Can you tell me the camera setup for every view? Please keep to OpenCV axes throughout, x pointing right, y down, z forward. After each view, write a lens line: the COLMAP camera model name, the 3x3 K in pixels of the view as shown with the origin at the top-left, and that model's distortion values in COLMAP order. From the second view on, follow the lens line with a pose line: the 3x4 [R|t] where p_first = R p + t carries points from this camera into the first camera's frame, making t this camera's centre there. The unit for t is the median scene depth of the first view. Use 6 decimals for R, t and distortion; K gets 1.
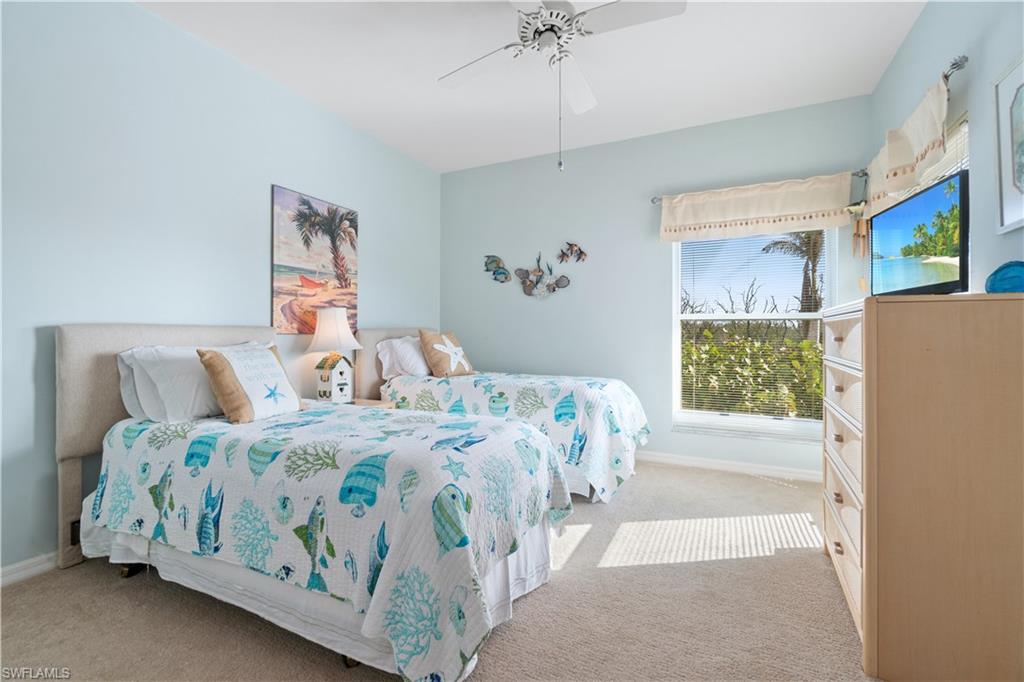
lens RADIAL K [[444.6, 0, 508.9], [0, 444.6, 336.2], [0, 0, 1]] dist [-0.000779, 0.000029]
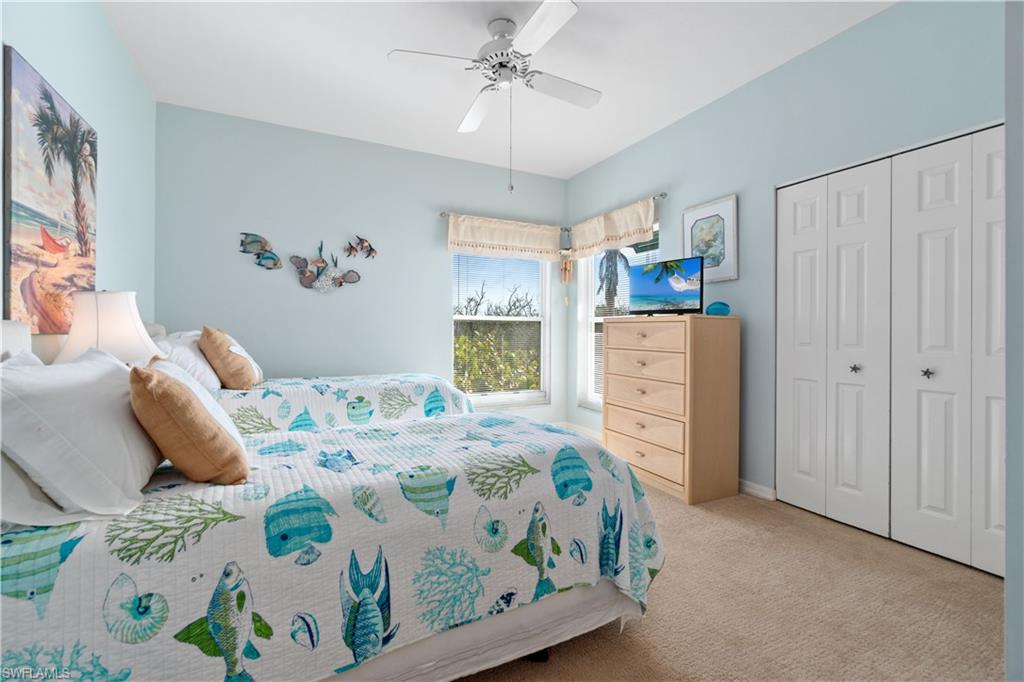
lens RADIAL K [[440.1, 0, 510.0], [0, 440.1, 337.7], [0, 0, 1]] dist [-0.001701, -0.000158]
pose [[0.598410, -0.014307, 0.801063, -0.560684], [0.002011, 0.999864, 0.016356, -0.008977], [-0.801188, -0.008177, 0.598357, 0.214384]]
